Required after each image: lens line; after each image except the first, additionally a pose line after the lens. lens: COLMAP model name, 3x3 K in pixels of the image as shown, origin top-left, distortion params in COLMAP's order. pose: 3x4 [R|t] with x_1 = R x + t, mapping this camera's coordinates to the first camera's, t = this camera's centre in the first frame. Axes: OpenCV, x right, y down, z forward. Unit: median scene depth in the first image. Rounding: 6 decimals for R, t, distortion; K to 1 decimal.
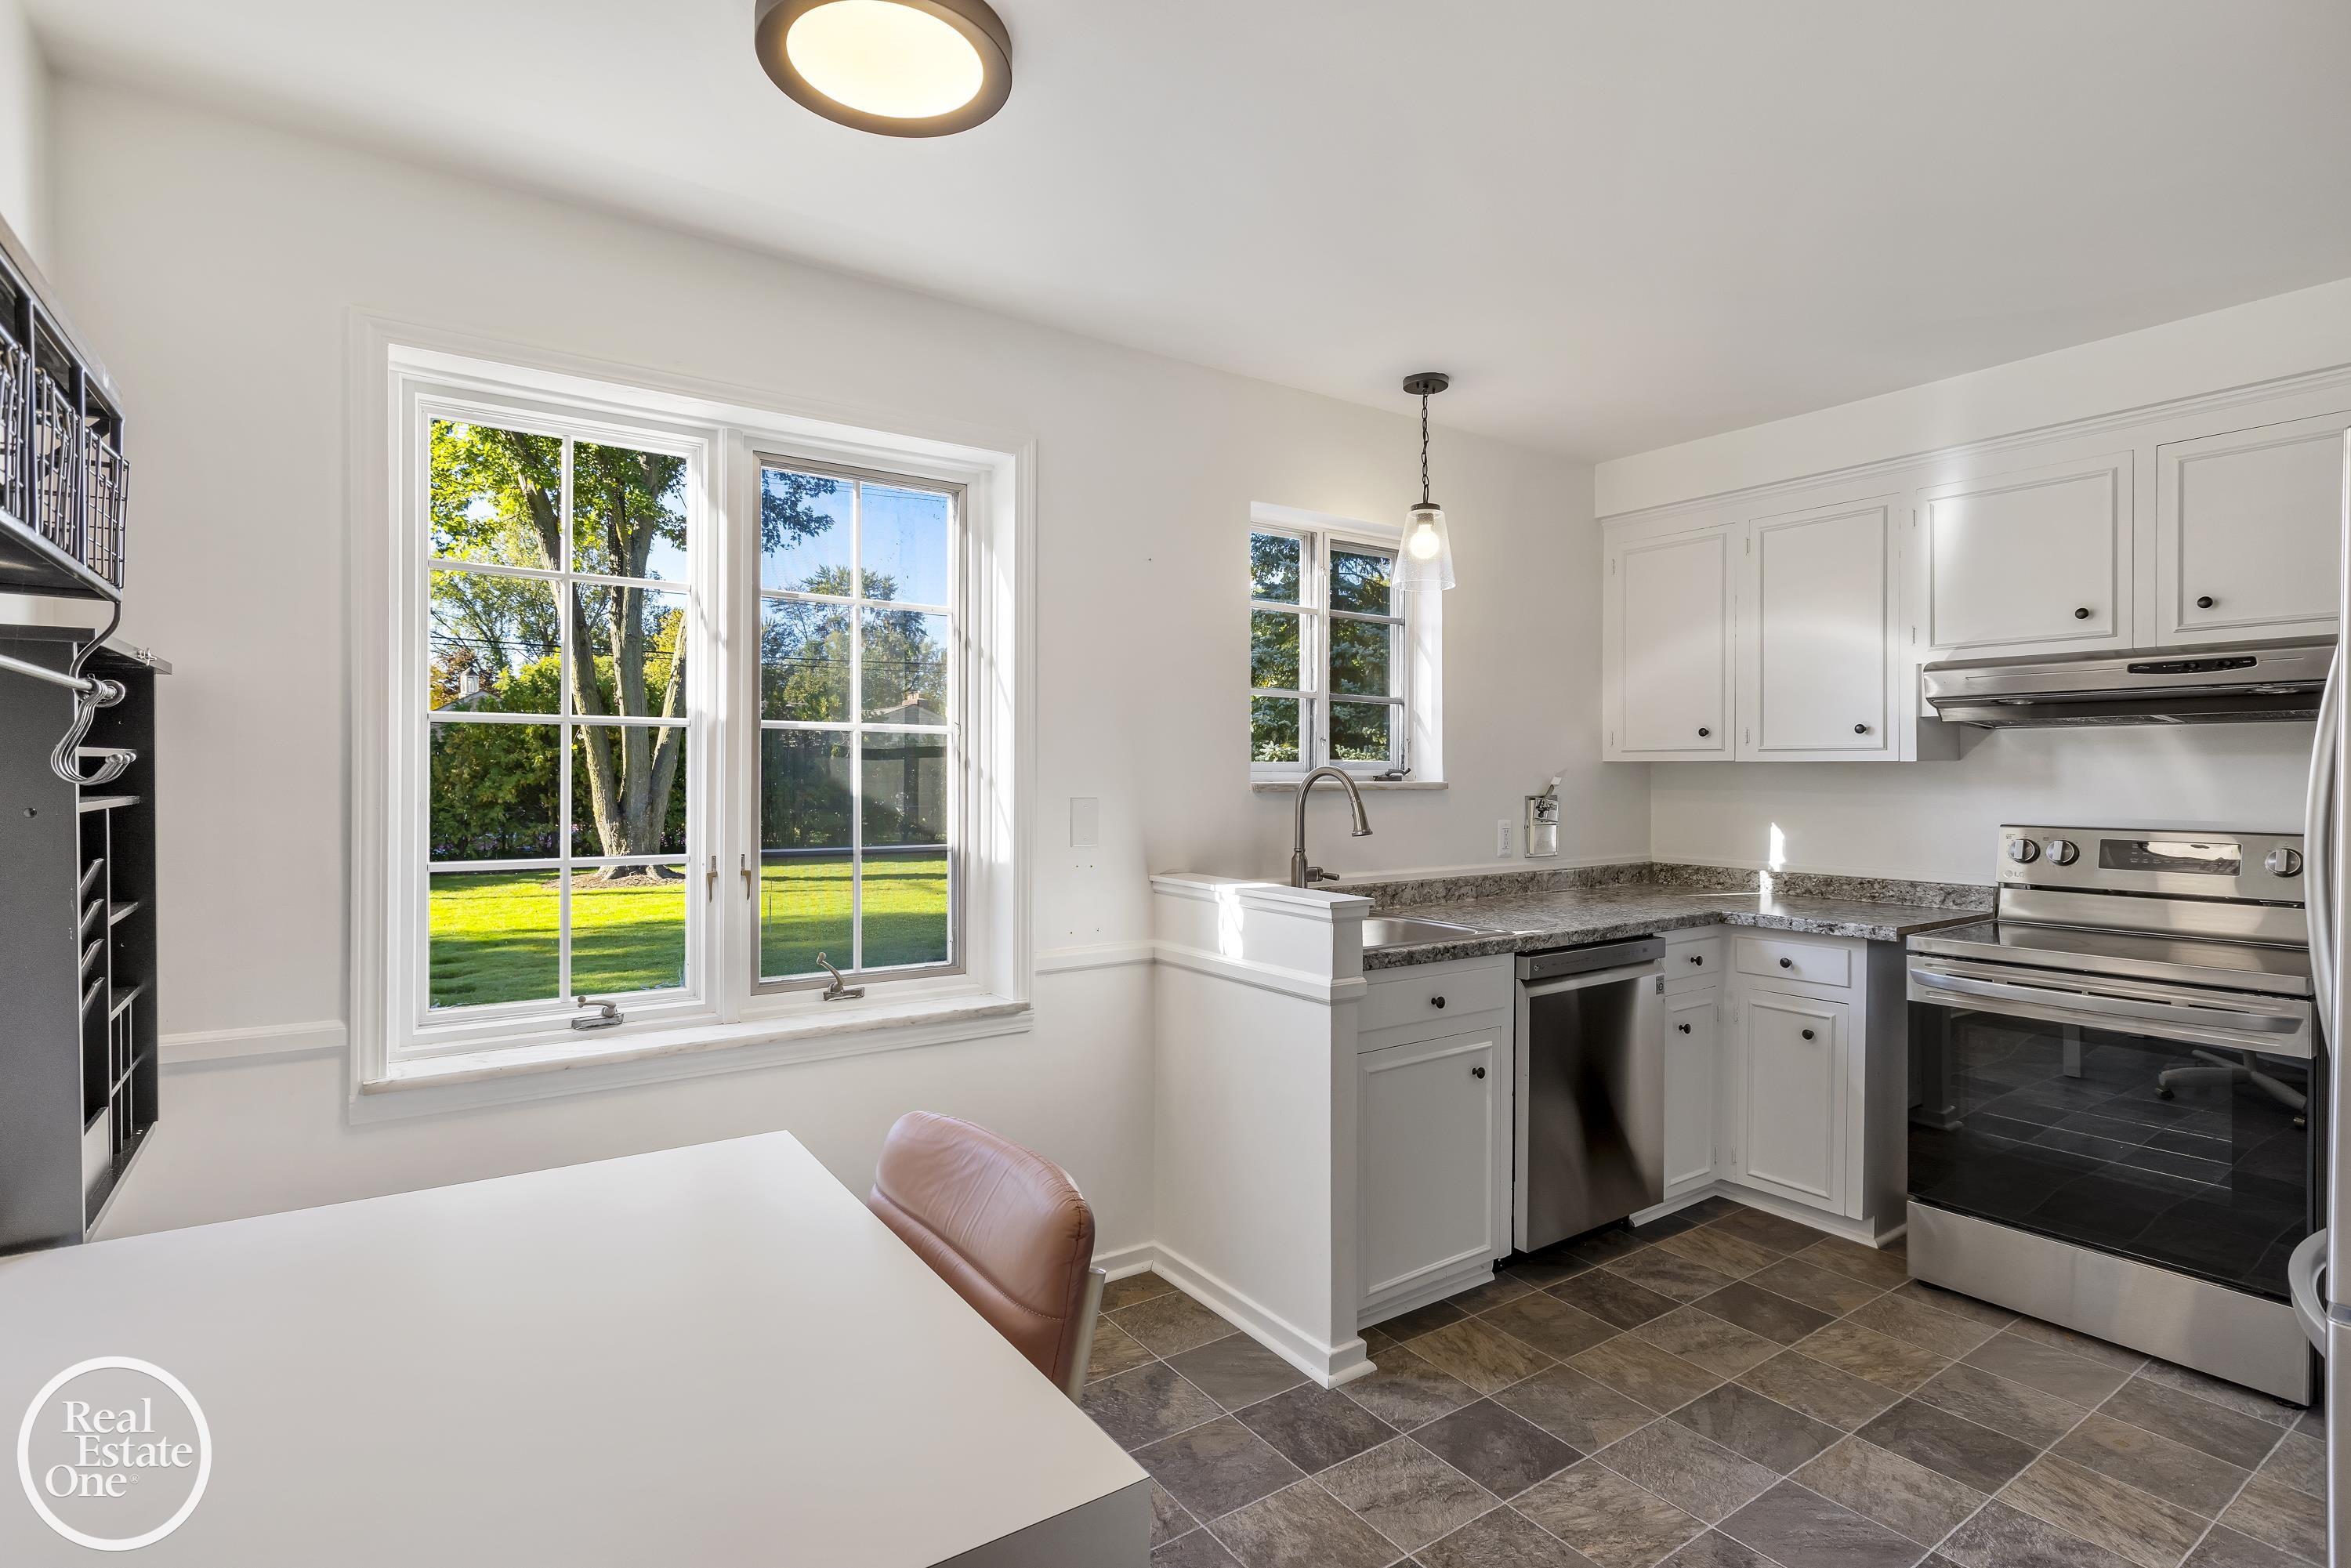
lens RADIAL K [[1138.1, 0, 1169.9], [0, 1138.1, 776.6], [0, 0, 1]] dist [0.001177, -0.000442]
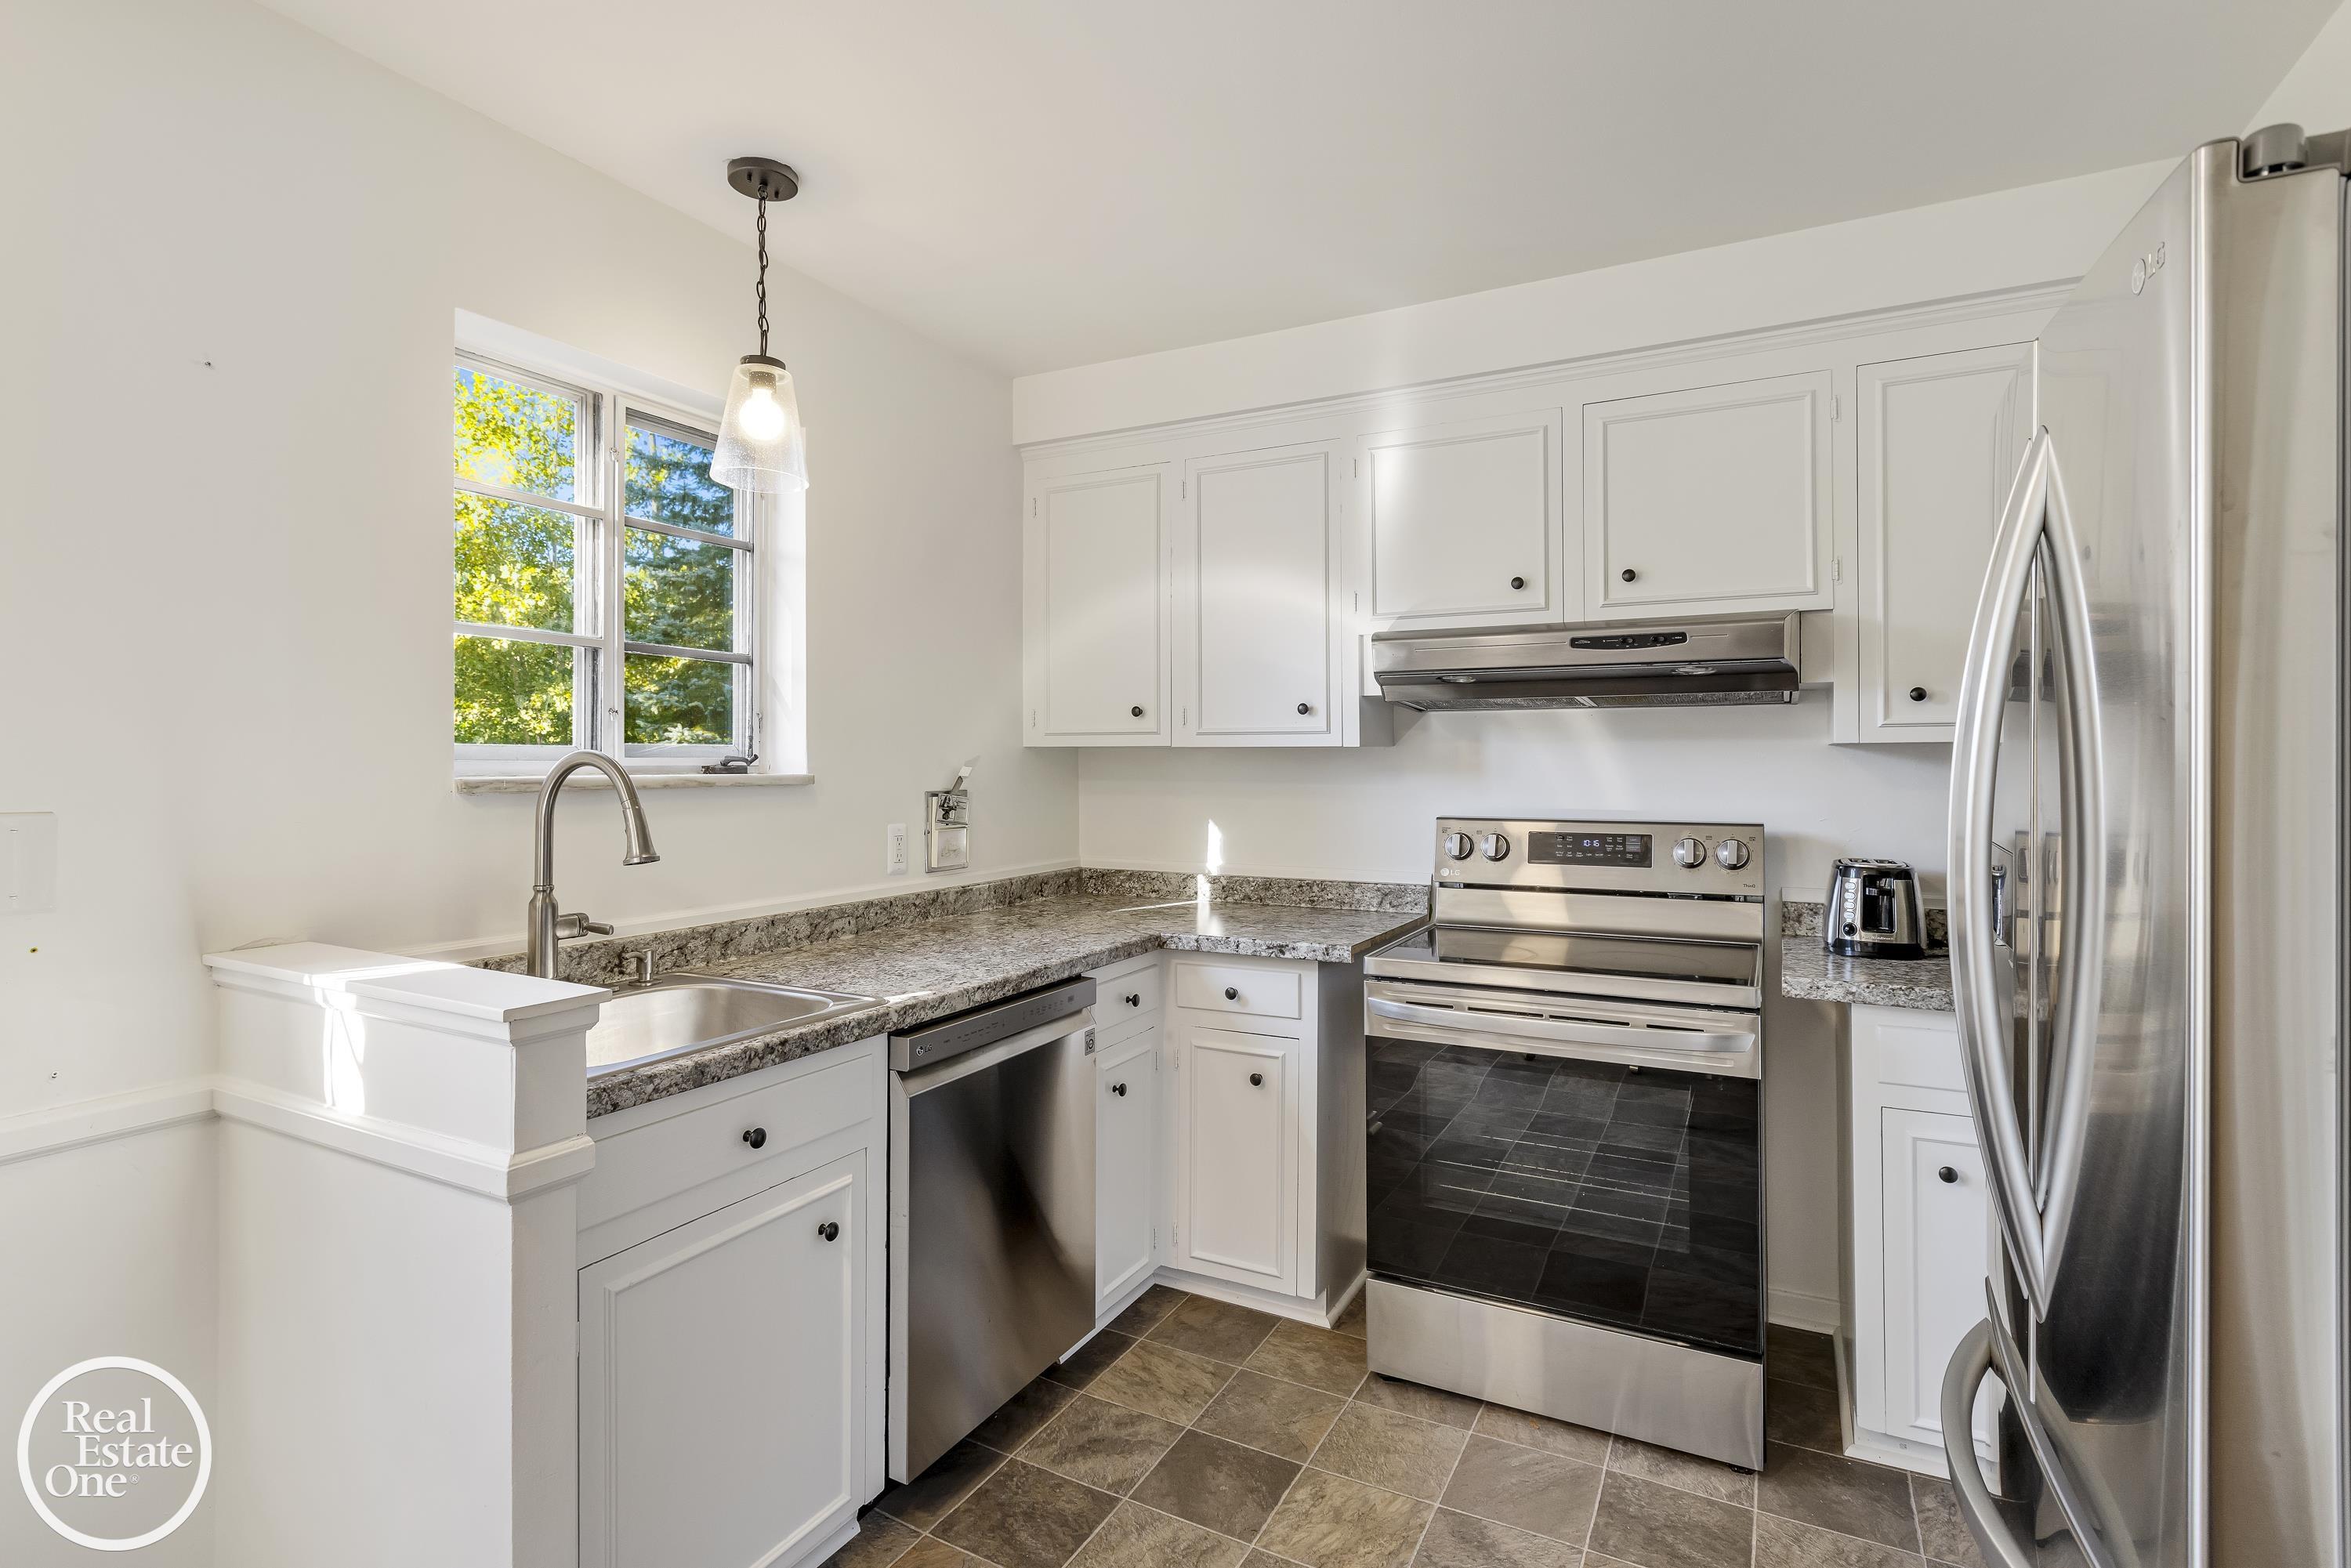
lens RADIAL K [[1138.1, 0, 1169.9], [0, 1138.1, 776.6], [0, 0, 1]] dist [0.001177, -0.000442]
pose [[0.888262, -0.008128, 0.459264, 0.133085], [0.003734, 0.999938, 0.010475, -0.000270], [-0.459321, -0.007590, 0.888238, 0.307808]]
